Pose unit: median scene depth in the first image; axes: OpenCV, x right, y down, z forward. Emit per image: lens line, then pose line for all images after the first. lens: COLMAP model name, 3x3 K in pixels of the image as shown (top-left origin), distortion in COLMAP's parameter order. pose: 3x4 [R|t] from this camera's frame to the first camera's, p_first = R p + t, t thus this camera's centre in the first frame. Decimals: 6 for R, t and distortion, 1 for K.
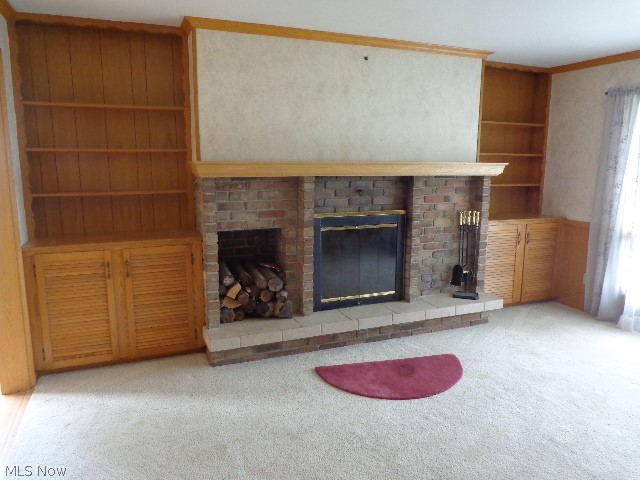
lens RADIAL K [[469.1, 0, 319.8], [0, 469.1, 242.8], [0, 0, 1]] dist [-0.013634, -0.005047]
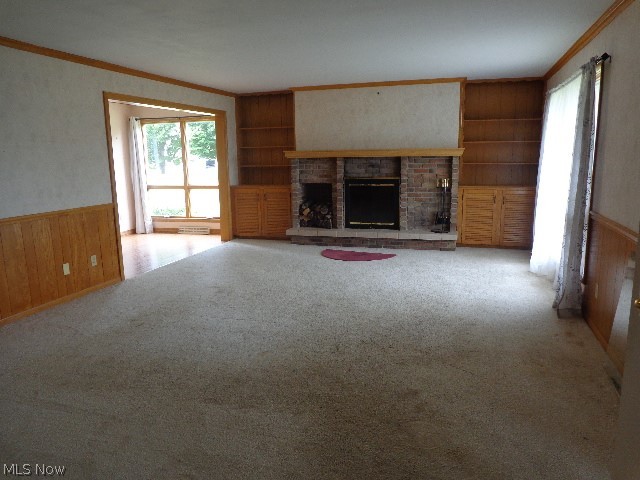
lens RADIAL K [[469.1, 0, 319.5], [0, 469.1, 238.6], [0, 0, 1]] dist [-0.013634, -0.005047]
pose [[0.769740, 0.097718, -0.630834, 1.121700], [-0.090918, 0.994922, 0.043178, 0.116165], [0.631849, 0.024118, 0.774716, -0.554204]]
